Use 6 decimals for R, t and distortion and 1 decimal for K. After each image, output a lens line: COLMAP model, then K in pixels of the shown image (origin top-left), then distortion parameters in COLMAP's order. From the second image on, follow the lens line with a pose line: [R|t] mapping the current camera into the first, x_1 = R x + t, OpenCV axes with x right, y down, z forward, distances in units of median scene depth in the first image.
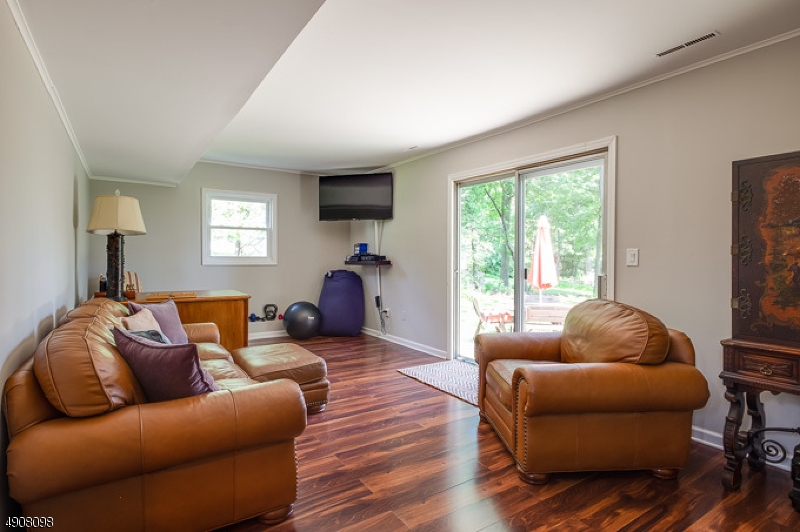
lens RADIAL K [[422.4, 0, 401.8], [0, 422.4, 261.6], [0, 0, 1]] dist [-0.004434, 0.000879]
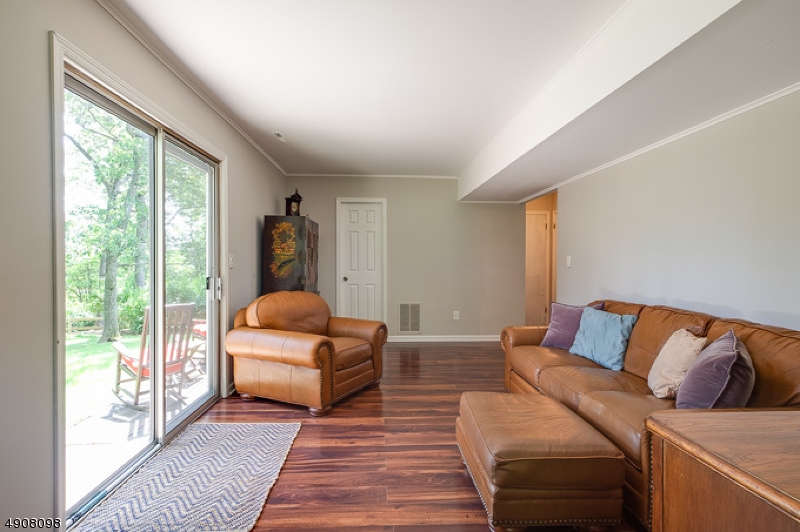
lens RADIAL K [[422.4, 0, 400.1], [0, 422.4, 263.4], [0, 0, 1]] dist [-0.004434, 0.000879]
pose [[-0.869392, -0.008762, 0.494045, -0.452466], [0.003993, 0.999686, 0.024756, -0.029367], [-0.494106, 0.023495, -0.869084, 1.670837]]
